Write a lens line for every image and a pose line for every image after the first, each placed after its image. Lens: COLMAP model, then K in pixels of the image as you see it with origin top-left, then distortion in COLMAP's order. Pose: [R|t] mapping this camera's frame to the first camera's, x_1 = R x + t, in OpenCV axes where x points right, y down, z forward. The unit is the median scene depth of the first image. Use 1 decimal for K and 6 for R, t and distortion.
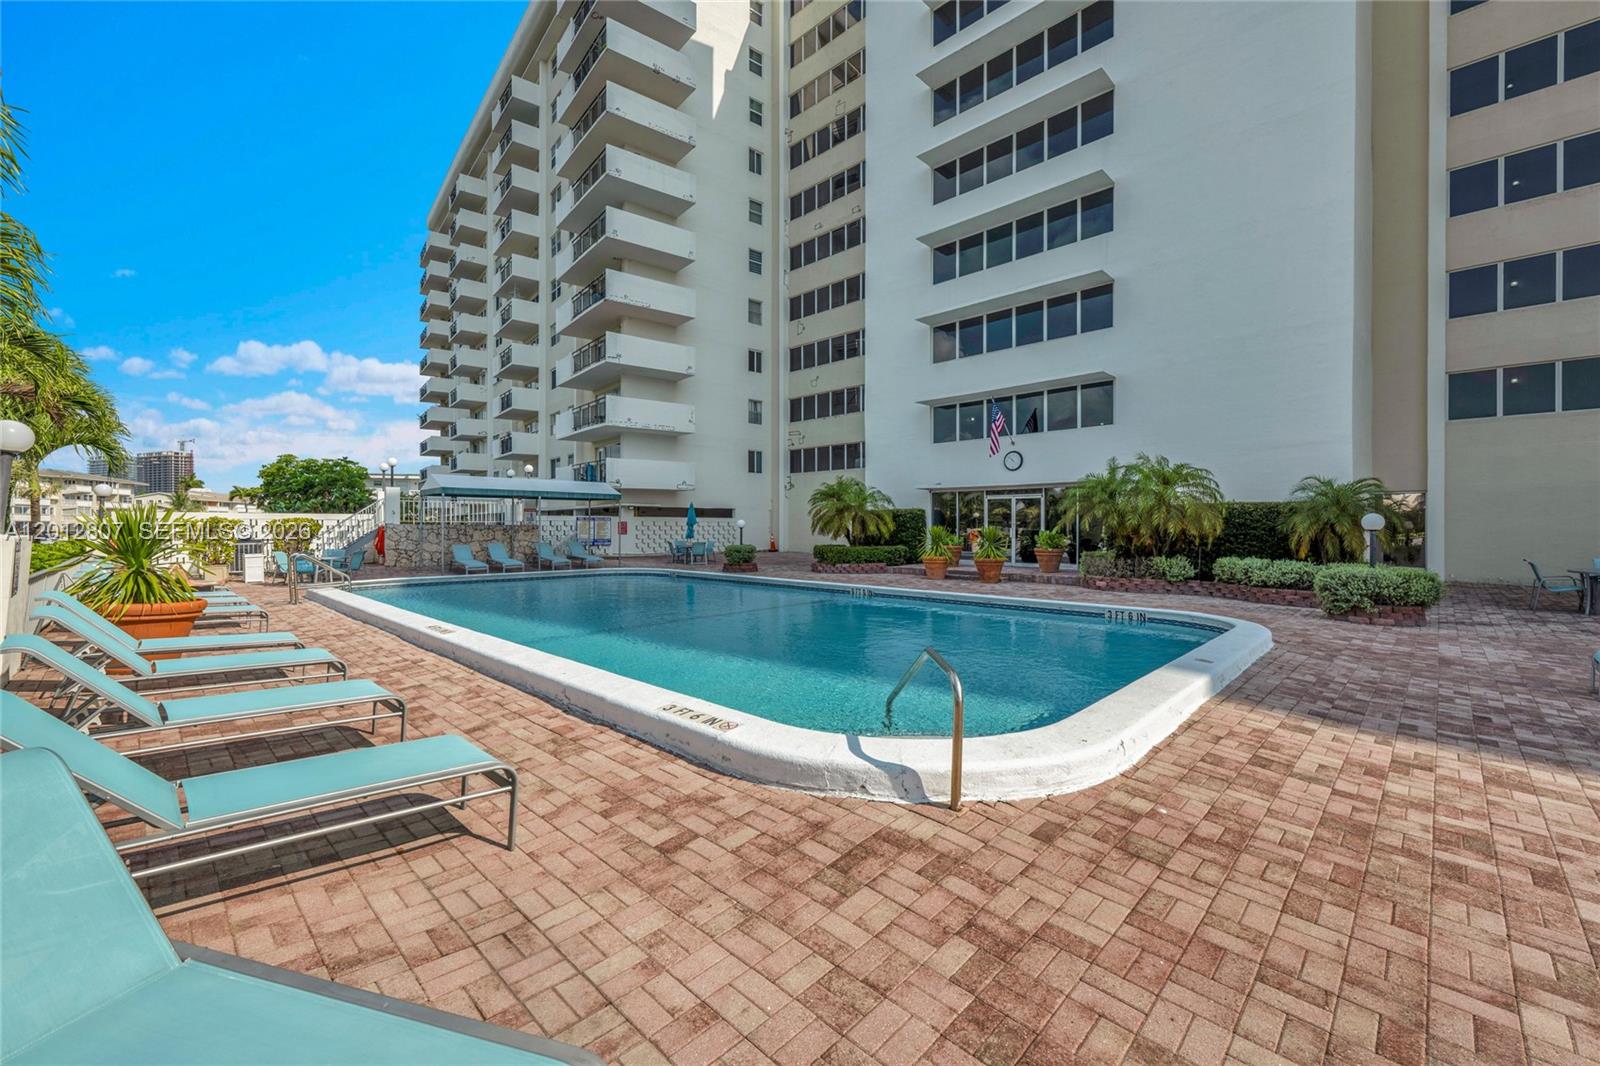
lens RADIAL K [[657.1, 0, 802.5], [0, 657.1, 534.9], [0, 0, 1]] dist [-0.000209, 0.000073]
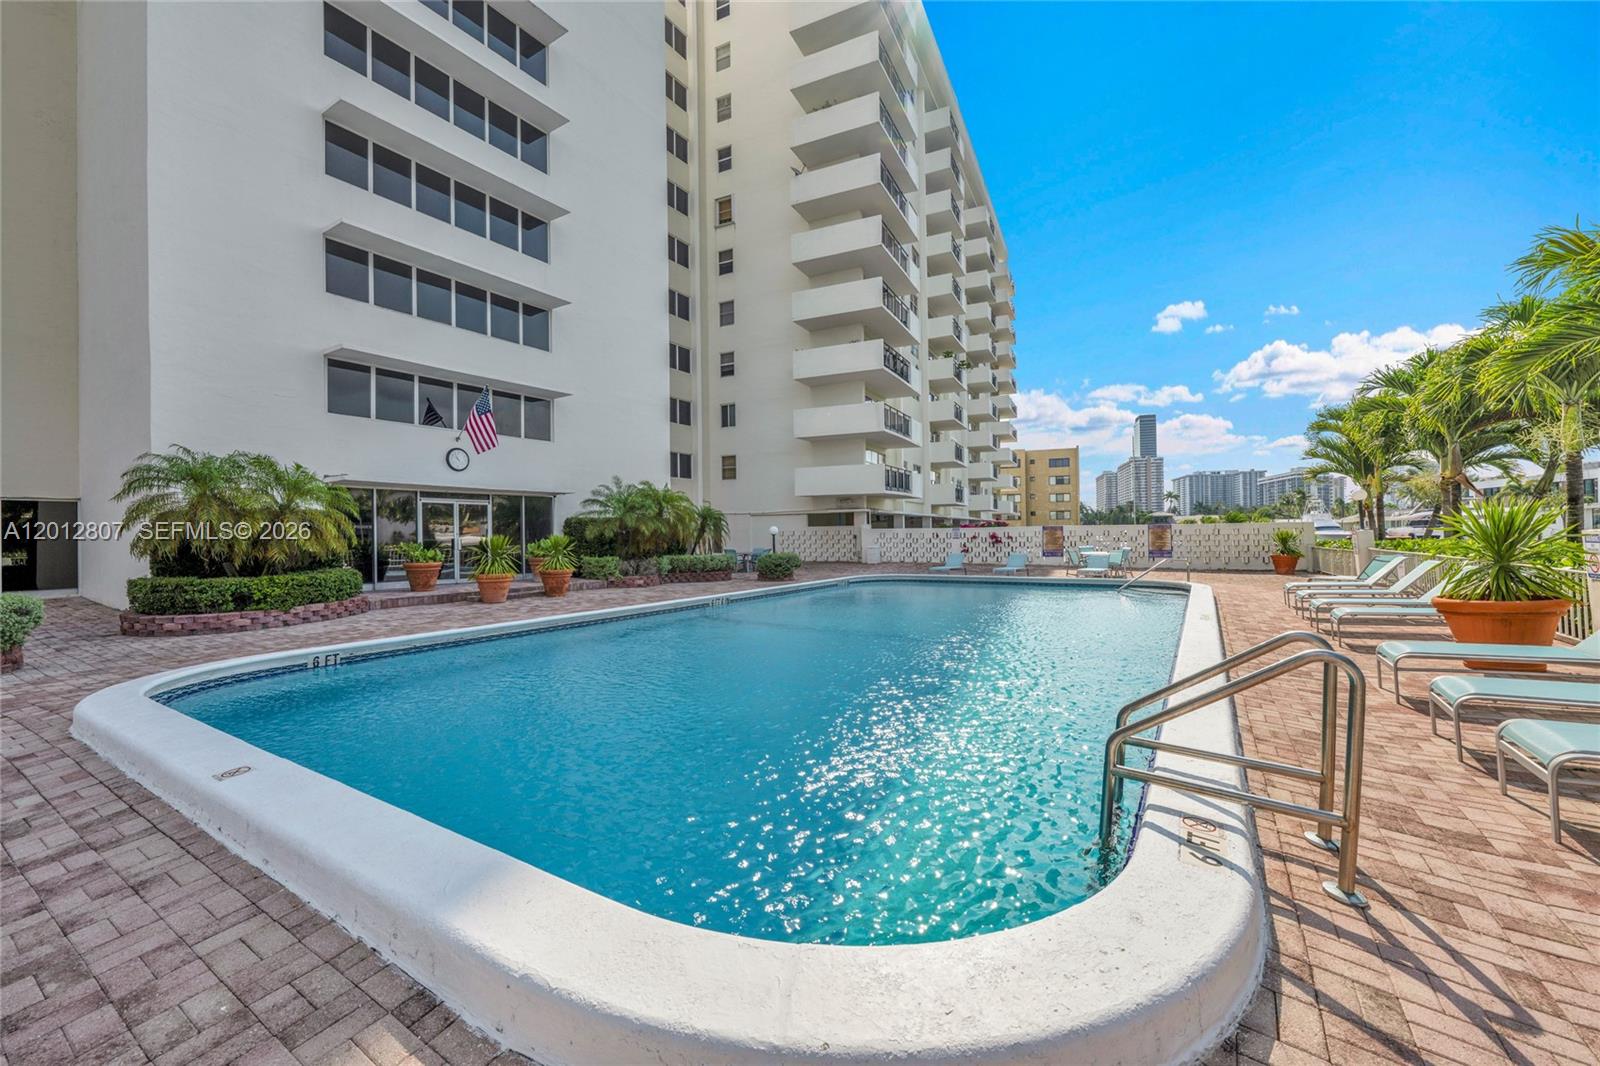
lens RADIAL K [[657.1, 0, 801.4], [0, 657.1, 528.9], [0, 0, 1]] dist [-0.000209, 0.000073]
pose [[-0.213327, 0.007041, 0.976956, -0.617342], [0.022532, 0.999744, -0.002285, -0.011038], [-0.976721, 0.021526, -0.213431, 0.762978]]
